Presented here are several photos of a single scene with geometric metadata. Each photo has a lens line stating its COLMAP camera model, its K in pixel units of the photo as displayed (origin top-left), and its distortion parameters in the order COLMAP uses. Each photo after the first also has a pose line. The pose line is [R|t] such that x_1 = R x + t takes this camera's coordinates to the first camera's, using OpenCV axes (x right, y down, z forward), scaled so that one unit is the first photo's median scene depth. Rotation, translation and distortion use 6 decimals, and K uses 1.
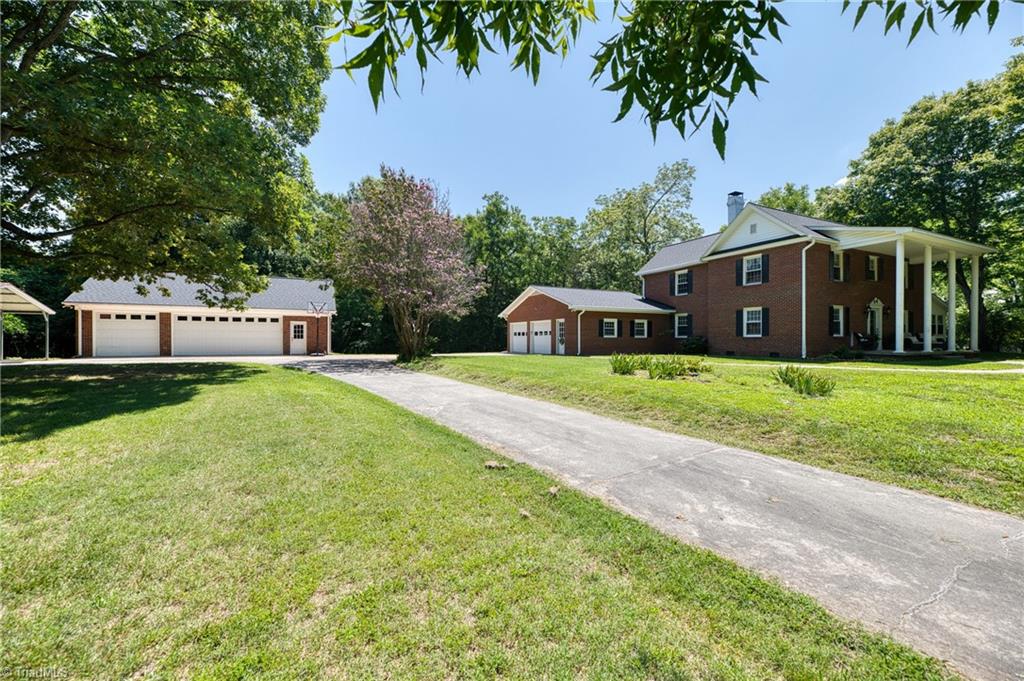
lens RADIAL K [[415.7, 0, 512.0], [0, 415.7, 342.9], [0, 0, 1]] dist [0.001940, 0.000293]
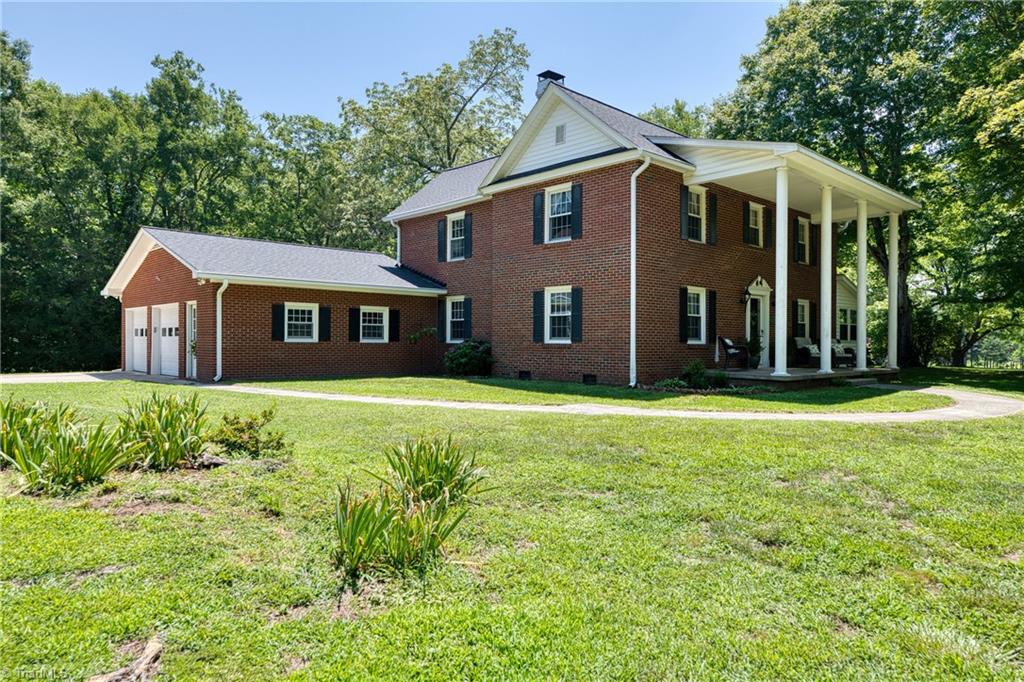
lens RADIAL K [[681.7, 0, 512.1], [0, 681.7, 341.6], [0, 0, 1]] dist [0.002362, 0.002785]
pose [[0.952177, 0.006432, 0.305480, 0.221120], [-0.003918, 0.999953, -0.008843, -0.007643], [-0.305523, 0.007224, 0.952157, 0.177476]]
